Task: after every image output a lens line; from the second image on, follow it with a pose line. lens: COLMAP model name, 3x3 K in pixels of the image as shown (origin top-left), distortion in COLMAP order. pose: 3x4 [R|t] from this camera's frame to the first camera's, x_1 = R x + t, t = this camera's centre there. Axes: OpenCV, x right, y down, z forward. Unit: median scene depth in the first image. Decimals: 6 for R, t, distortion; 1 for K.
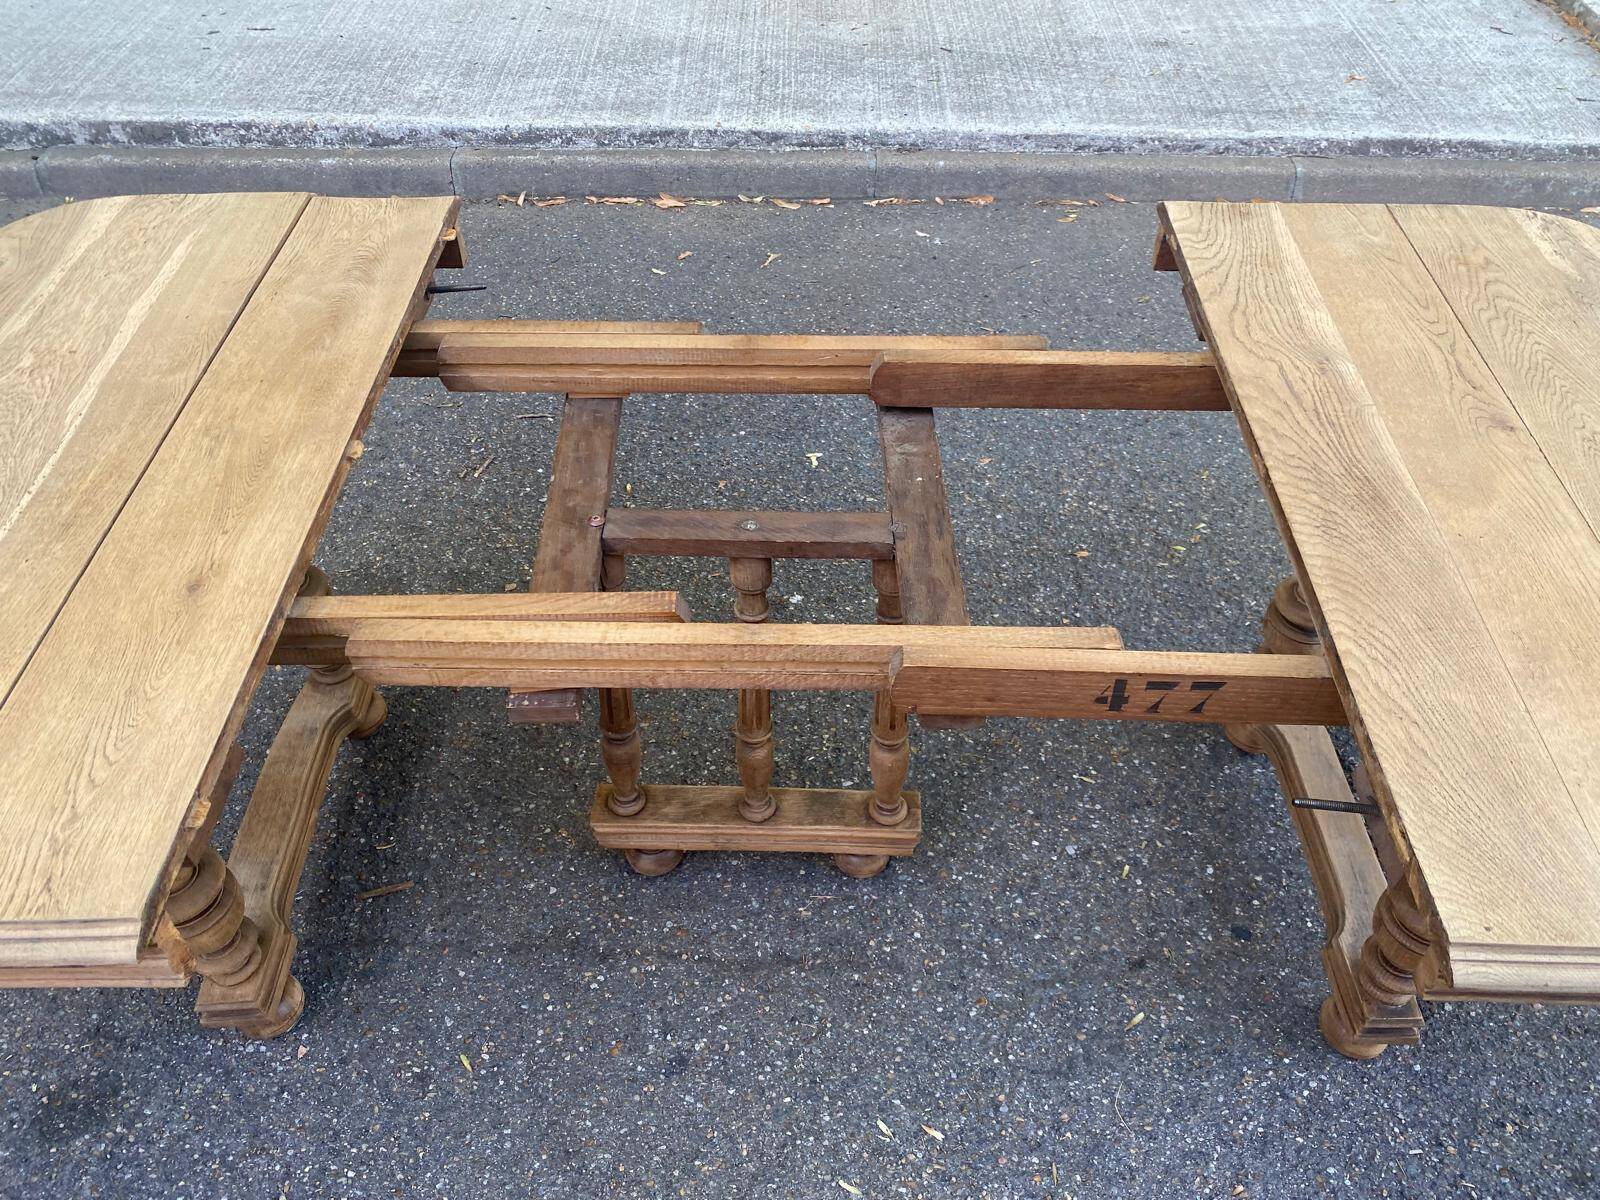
lens RADIAL K [[1226.0, 0, 799.4], [0, 1226.0, 595.5], [0, 0, 1]] dist [0.007899, -0.009169]
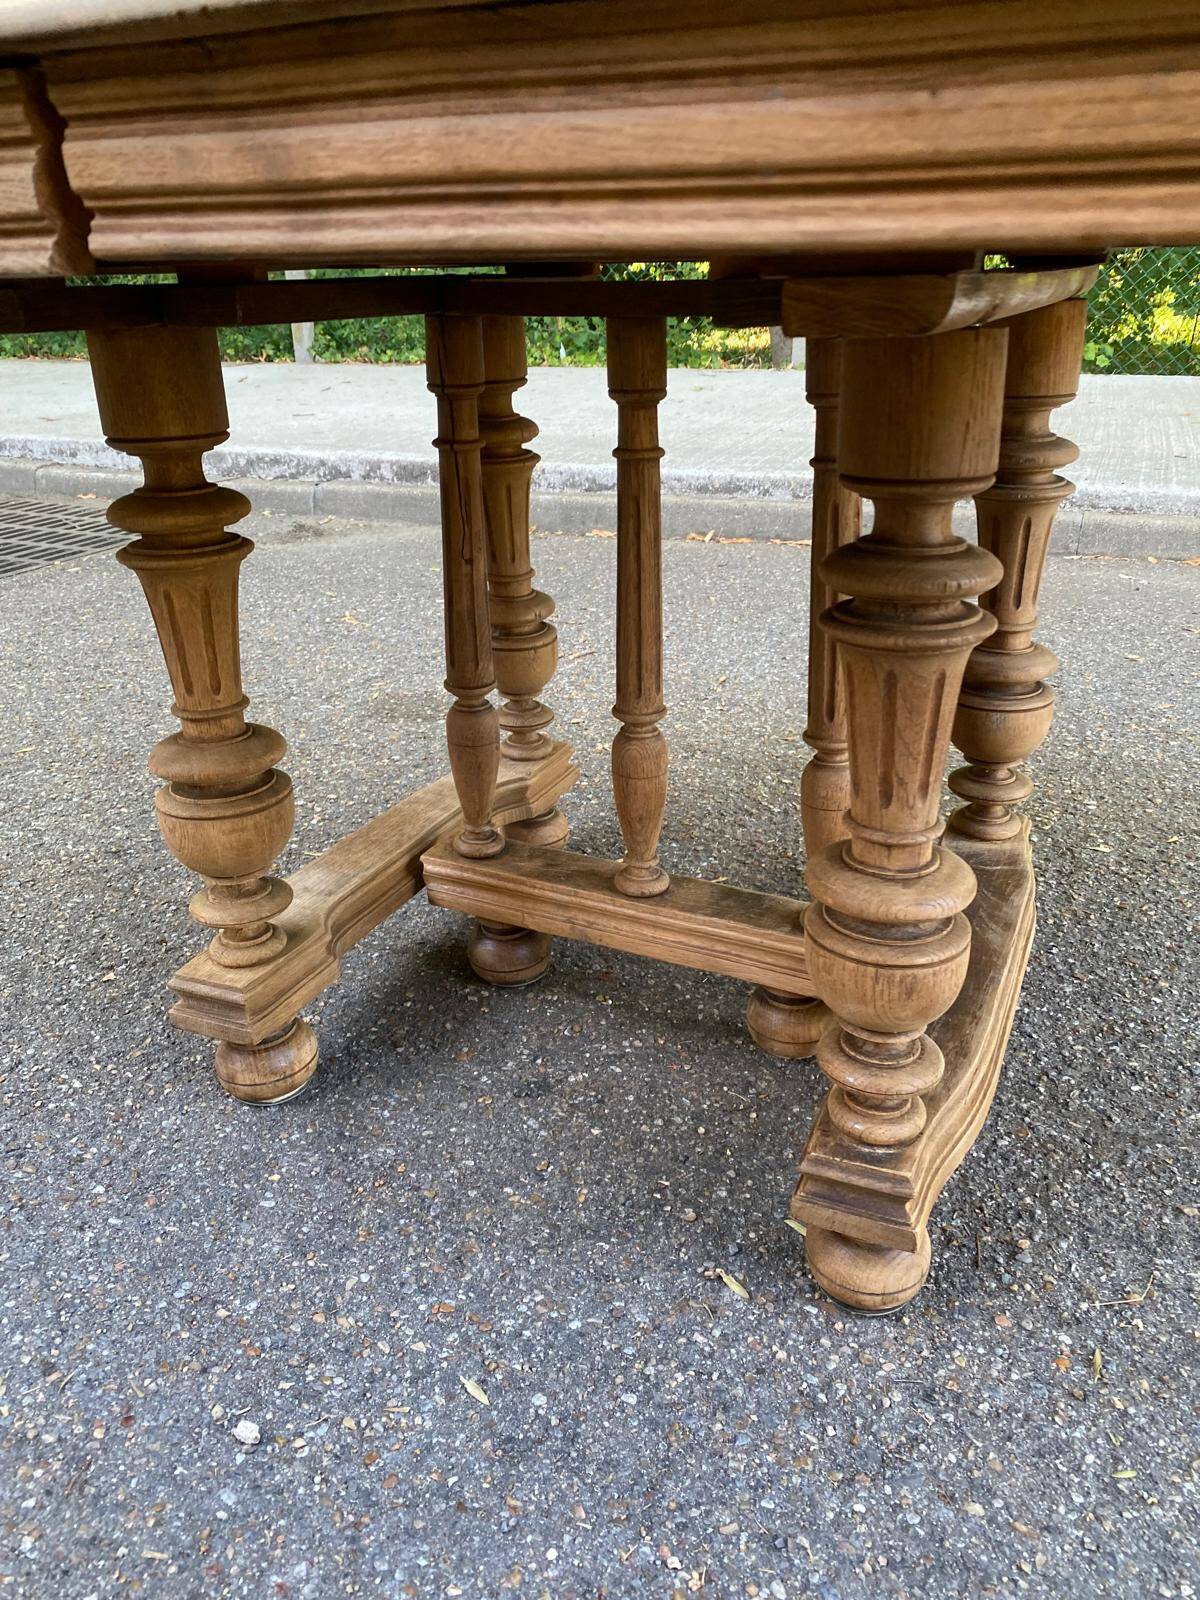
lens RADIAL K [[1226.0, 0, 623.6], [0, 1226.0, 762.9], [0, 0, 1]] dist [0.007899, -0.009169]
pose [[0.932828, 0.119517, -0.339923, 0.132931], [-0.240981, 0.908294, -0.341951, 0.375140], [0.267881, 0.400896, 0.876084, 0.294235]]
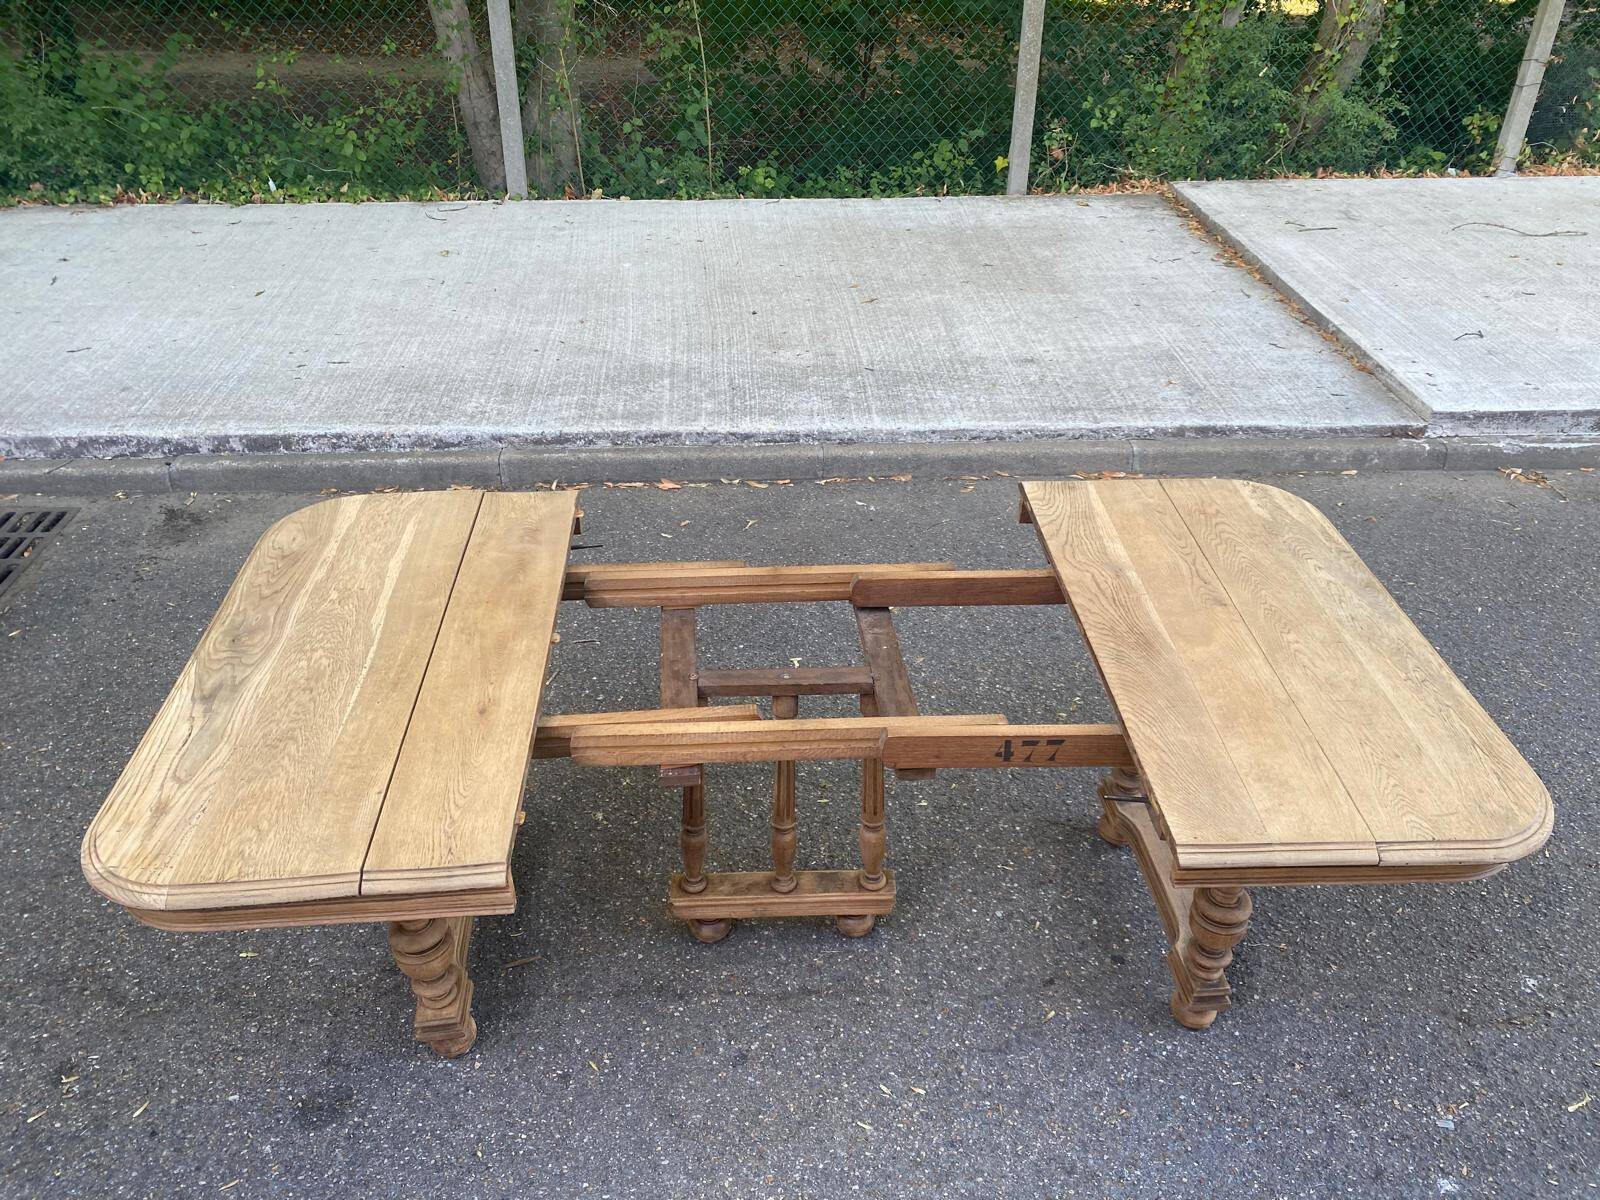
lens RADIAL K [[1226.0, 0, 803.2], [0, 1226.0, 594.6], [0, 0, 1]] dist [0.007899, -0.009169]
pose [[0.997431, -0.031635, 0.064275, -0.086416], [0.044357, 0.977260, -0.207355, 0.127925], [-0.056253, 0.209674, 0.976152, -0.460350]]
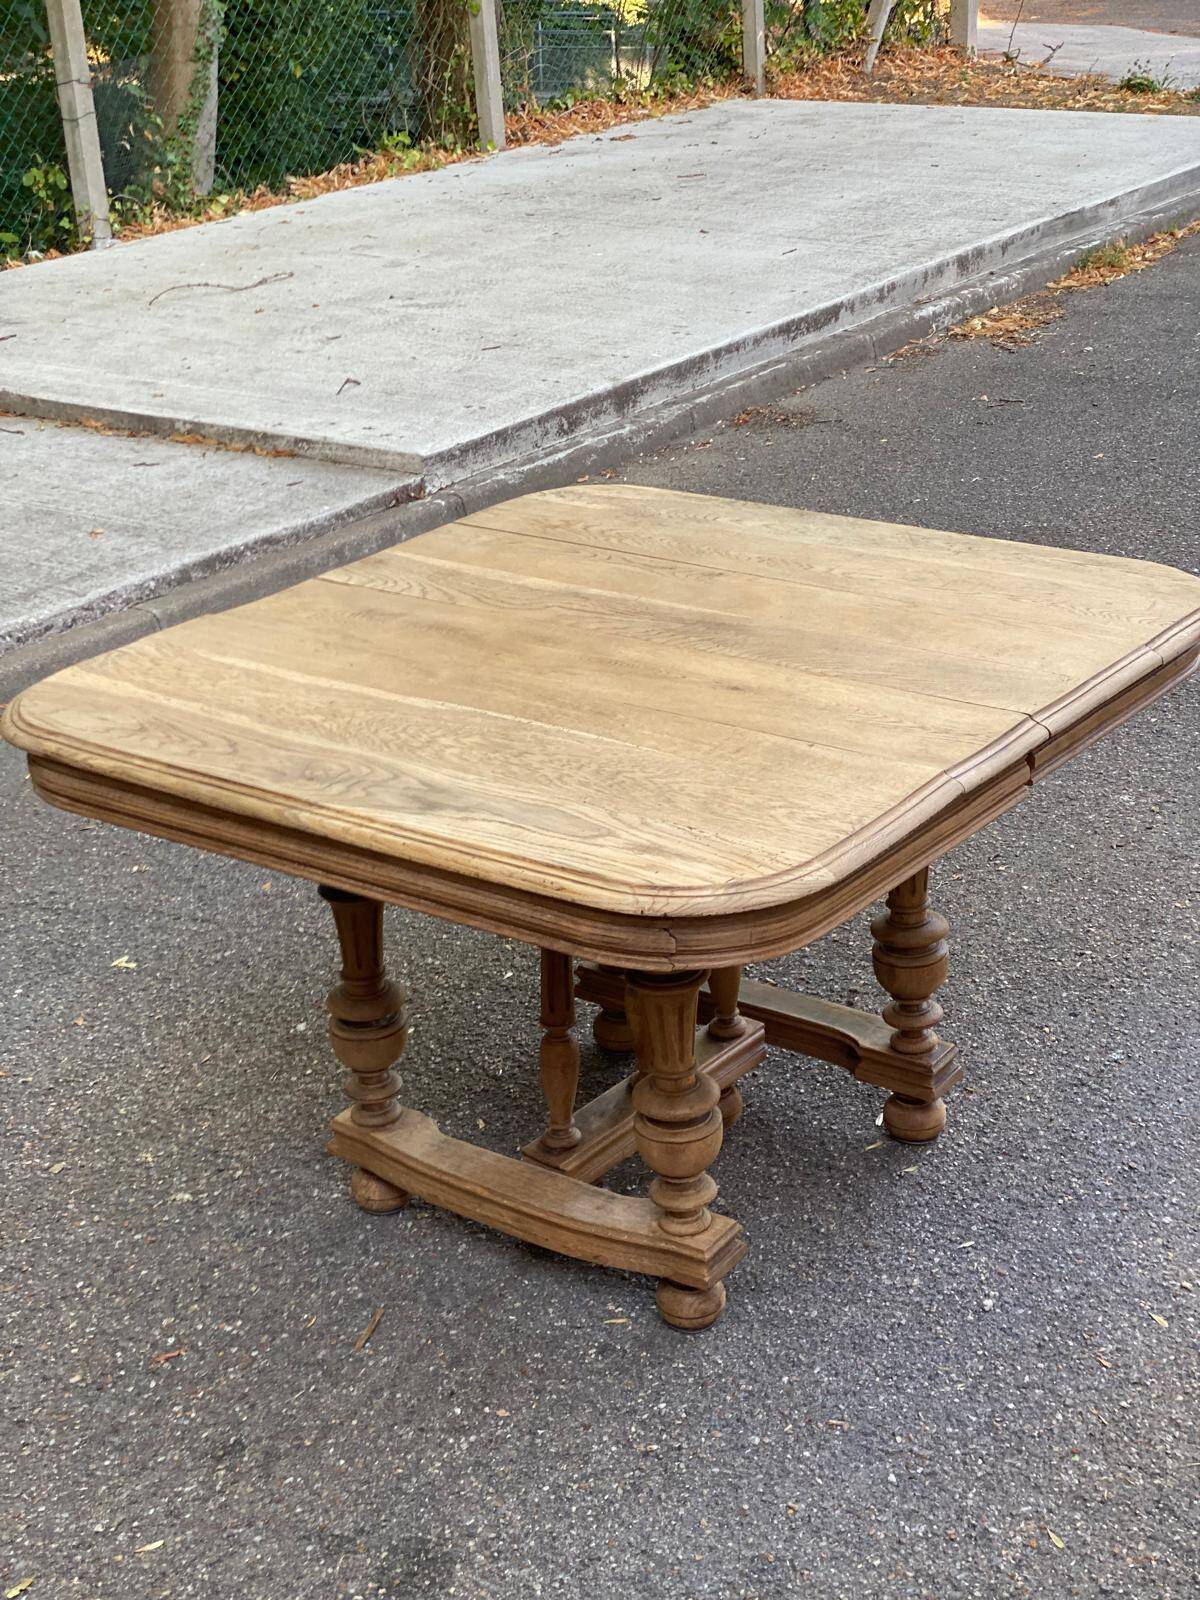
lens RADIAL K [[2396.6, 0, 606.7], [0, 2396.6, 791.1], [0, 0, 1]] dist [0.099387, 0.000000]
pose [[0.543626, -0.339883, 0.767431, -1.338738], [0.622890, 0.776214, -0.097465, 0.203921], [-0.562564, 0.531010, 0.633680, -0.337446]]
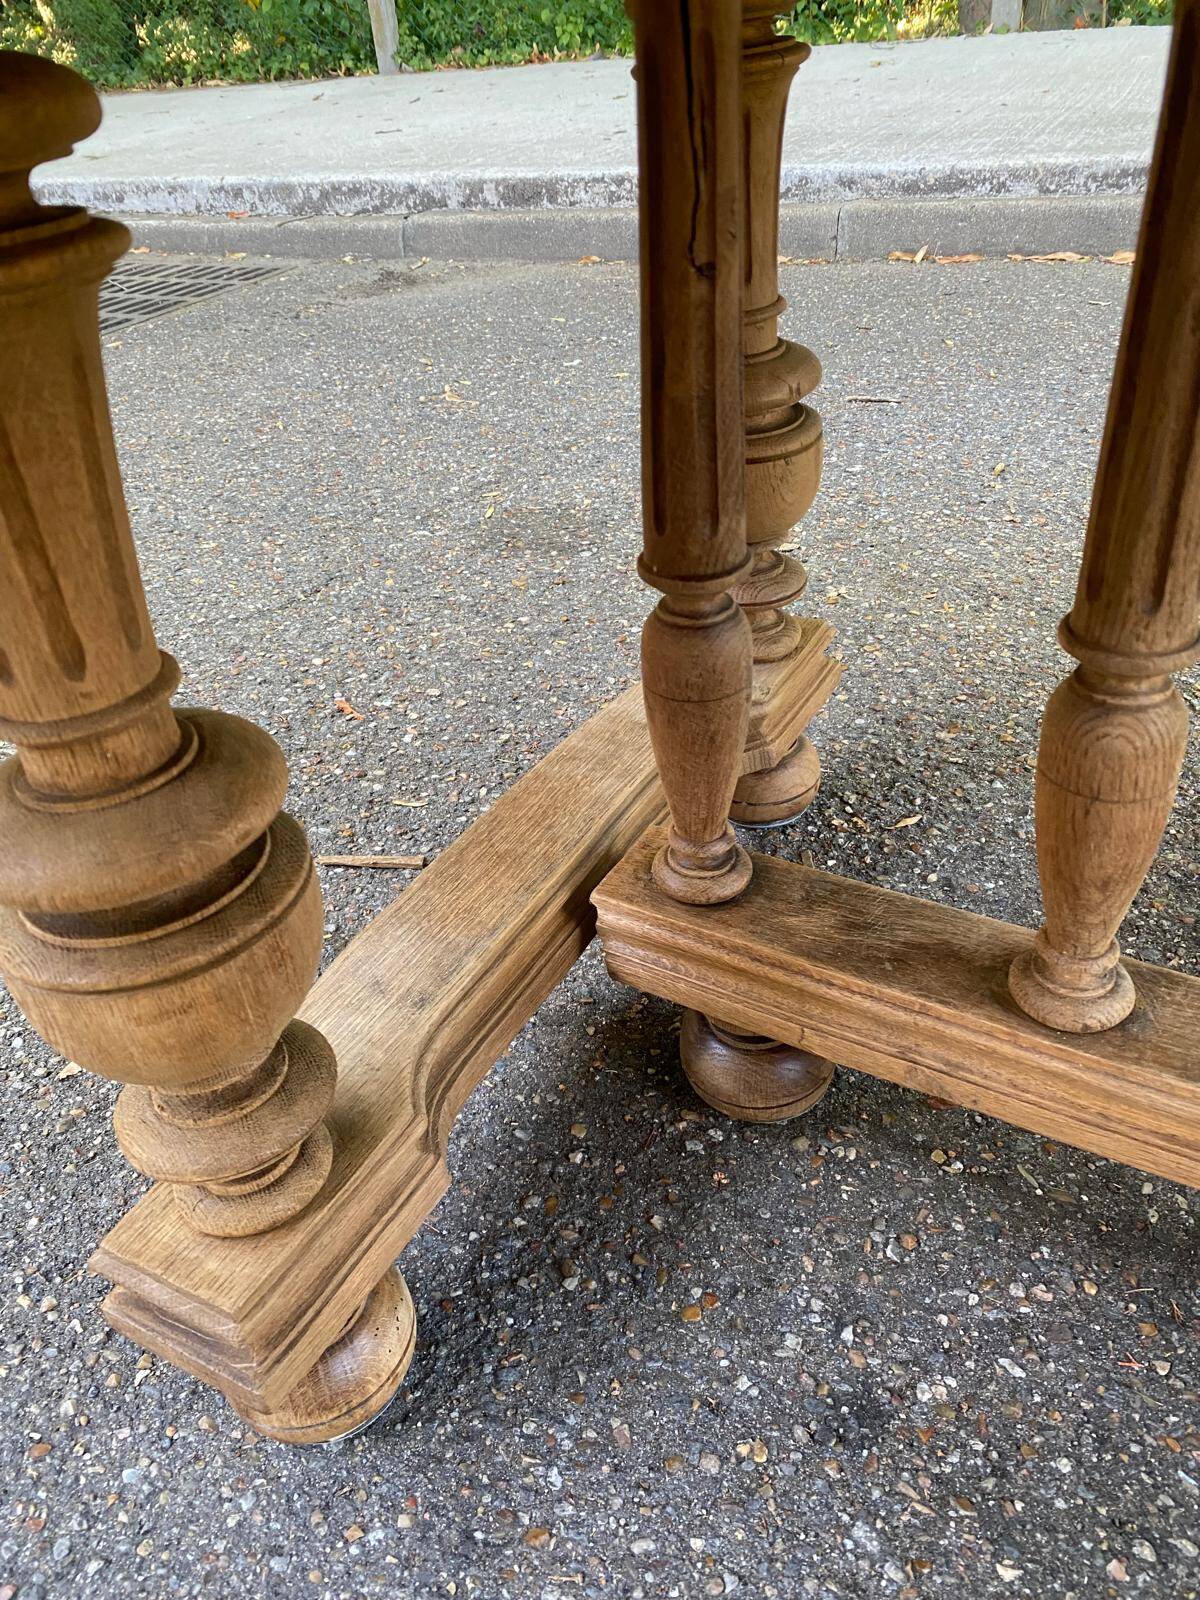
lens RADIAL K [[1226.0, 0, 597.2], [0, 1226.0, 794.6], [0, 0, 1]] dist [0.007899, -0.009169]
pose [[0.890087, 0.185772, -0.416215, -0.046275], [-0.253504, 0.960671, -0.113343, 0.235055], [0.378790, 0.206397, 0.902174, 0.545515]]
